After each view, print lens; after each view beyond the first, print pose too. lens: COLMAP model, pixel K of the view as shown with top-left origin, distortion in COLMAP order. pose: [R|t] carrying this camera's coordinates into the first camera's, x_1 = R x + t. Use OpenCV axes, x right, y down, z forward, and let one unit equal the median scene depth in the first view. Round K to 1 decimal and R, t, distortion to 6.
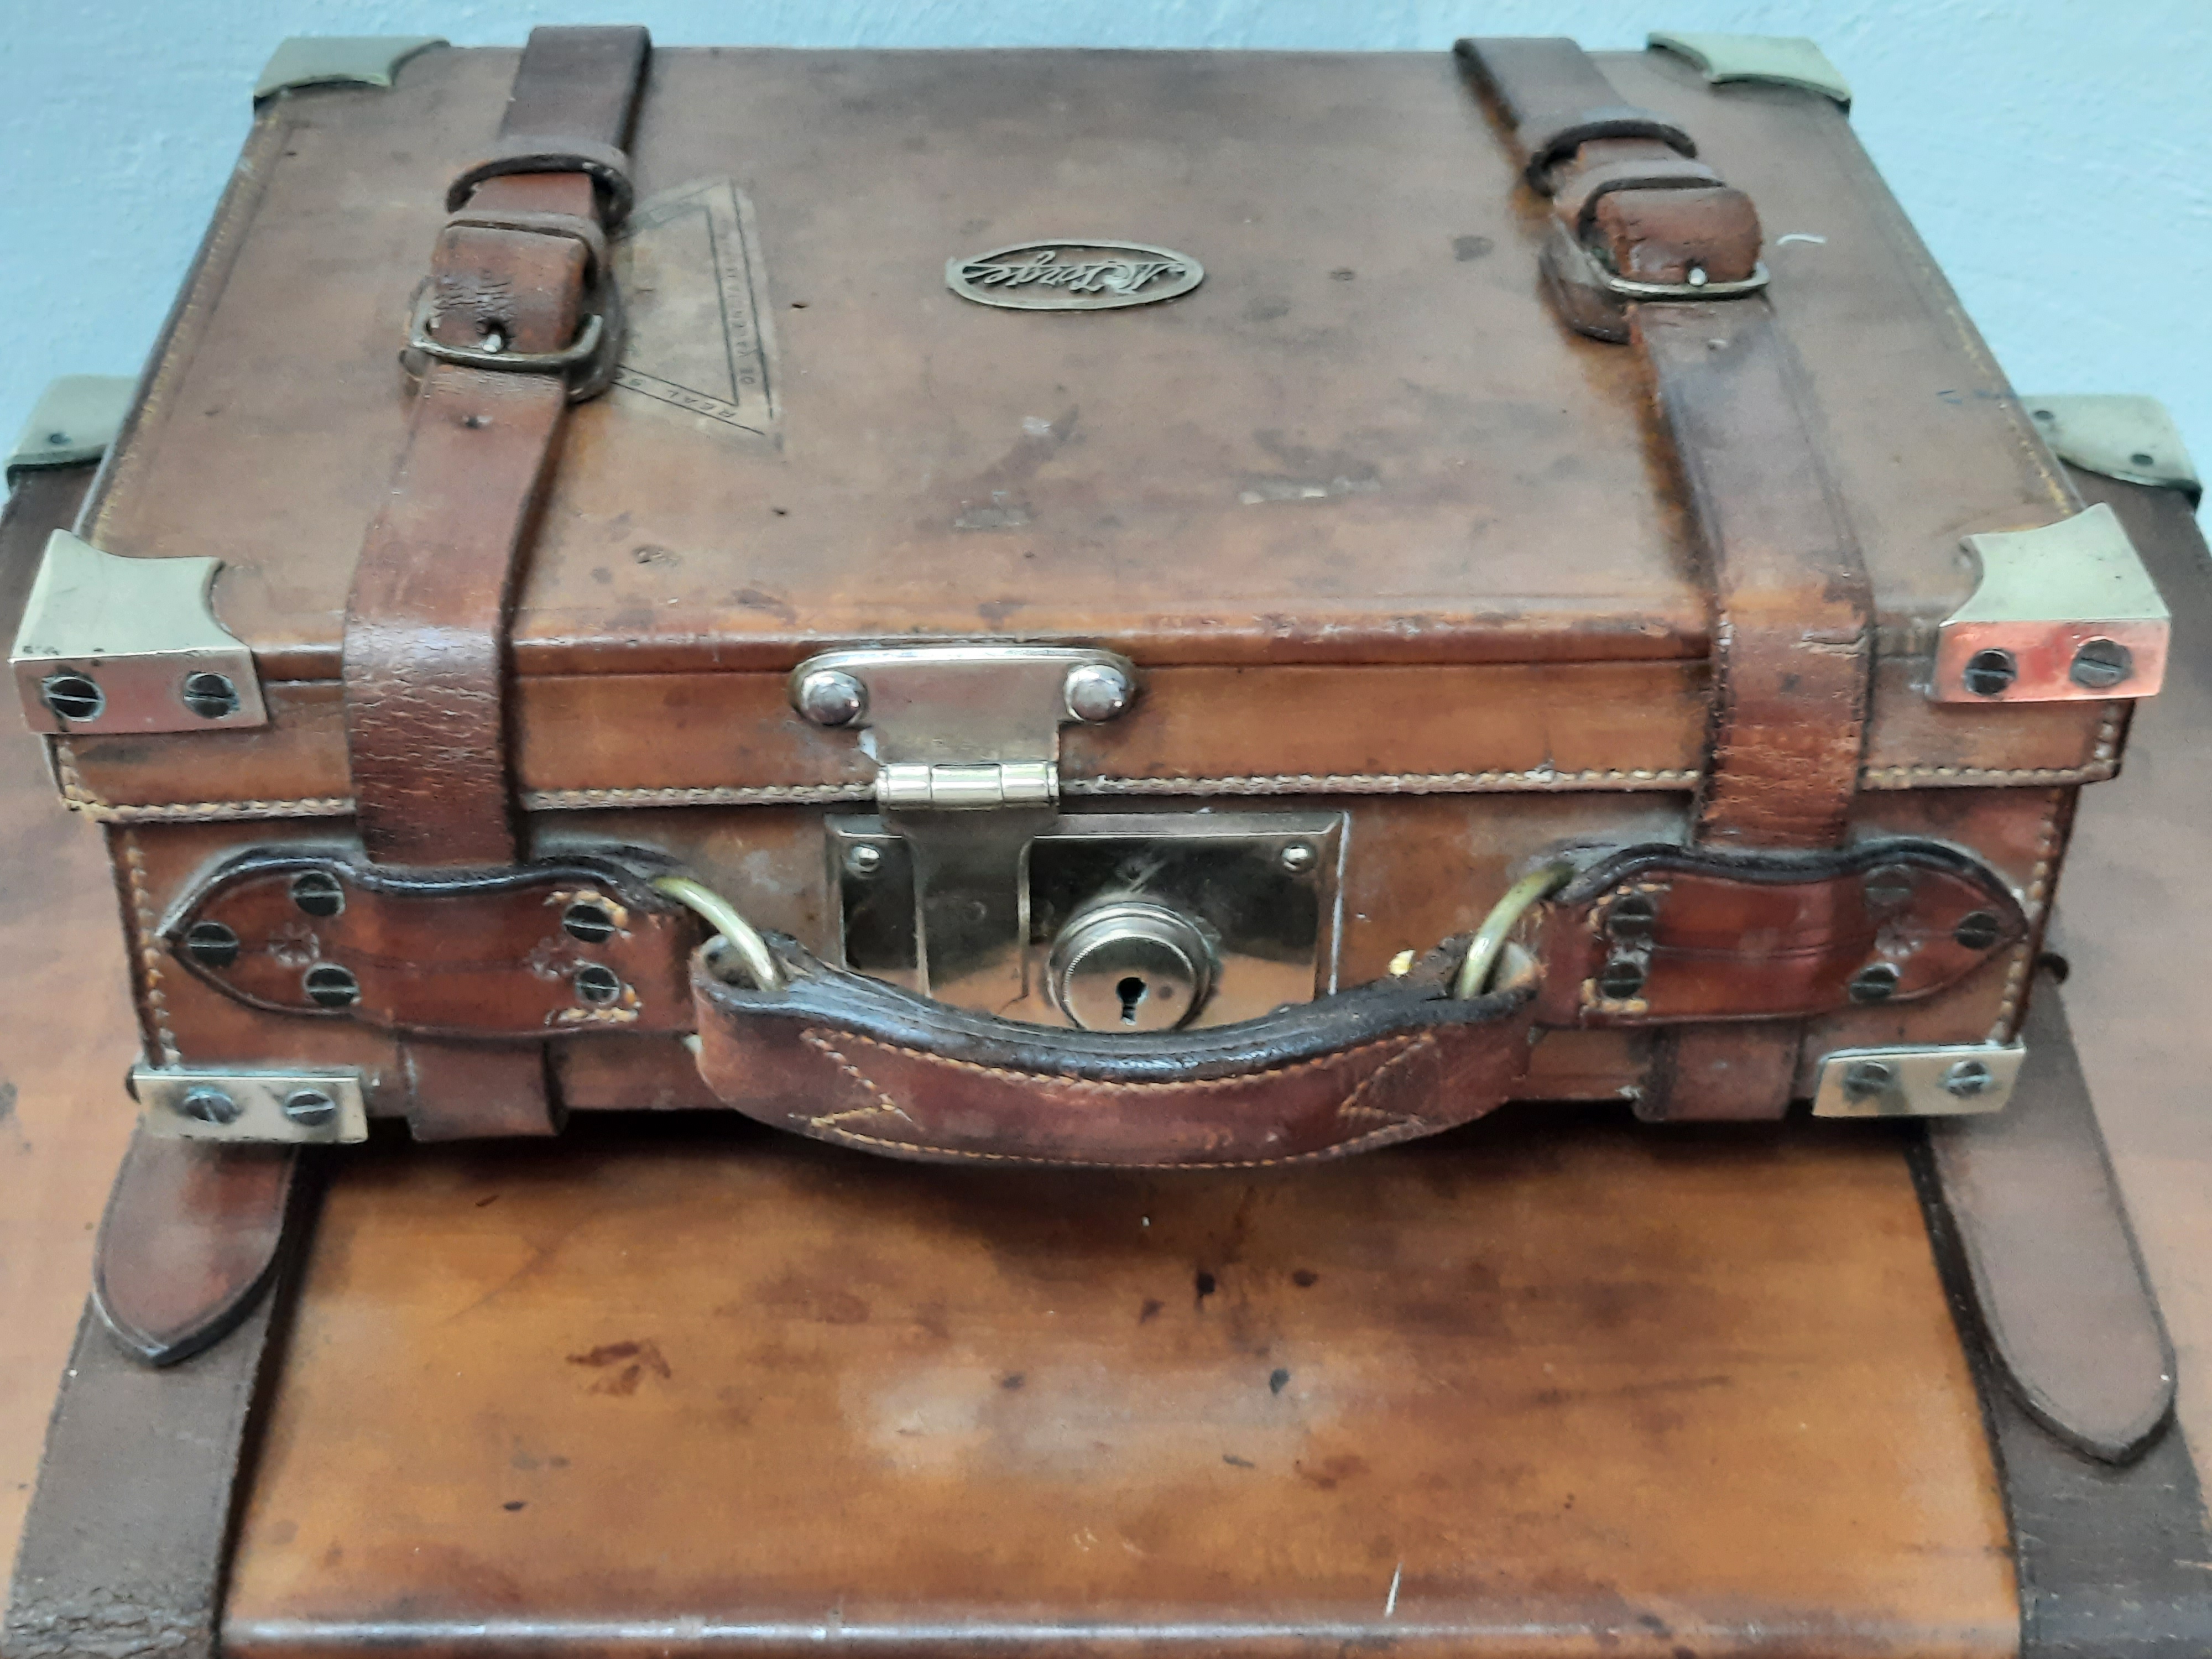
lens RADIAL K [[3442.0, 0, 1150.7], [0, 3442.0, 830.5], [0, 0, 1]] dist [0.053083, -0.103669]
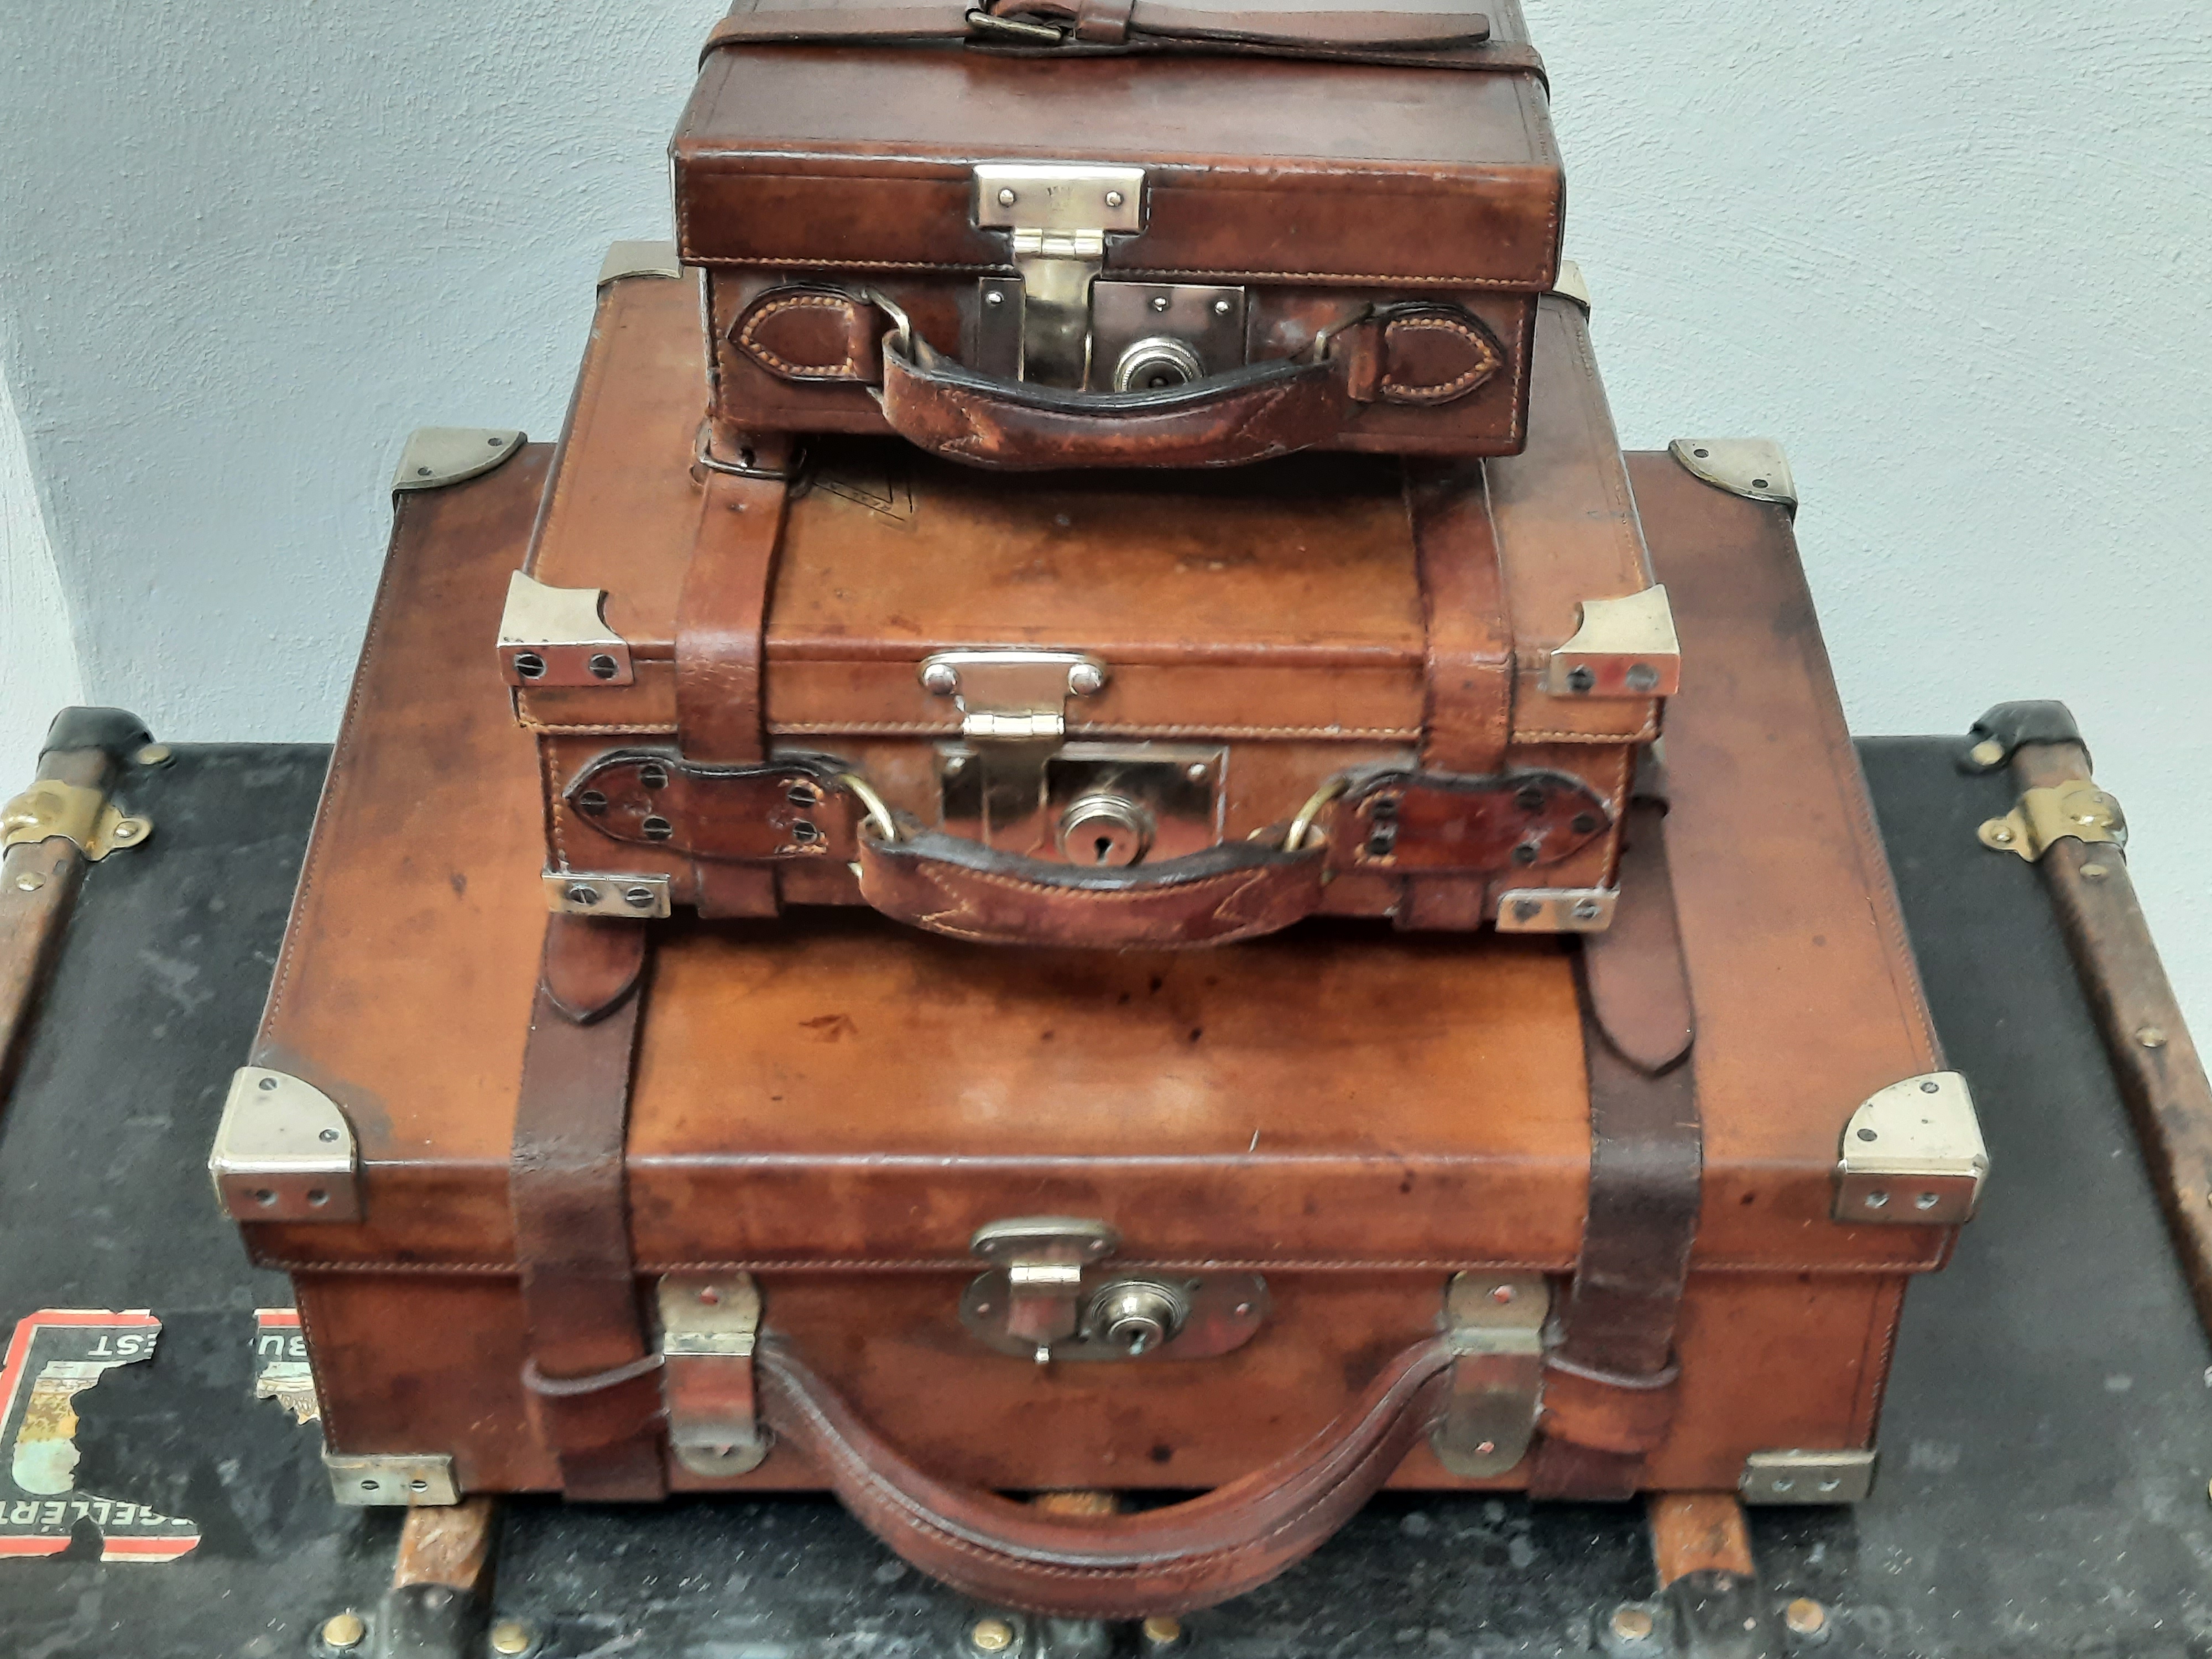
lens RADIAL K [[3442.0, 0, 1150.7], [0, 3442.0, 830.5], [0, 0, 1]] dist [0.053083, -0.103669]
pose [[0.999179, 0.028949, -0.028359, 0.069969], [-0.028075, 0.999132, 0.030774, -0.016057], [0.029225, -0.029952, 0.999124, -0.791447]]
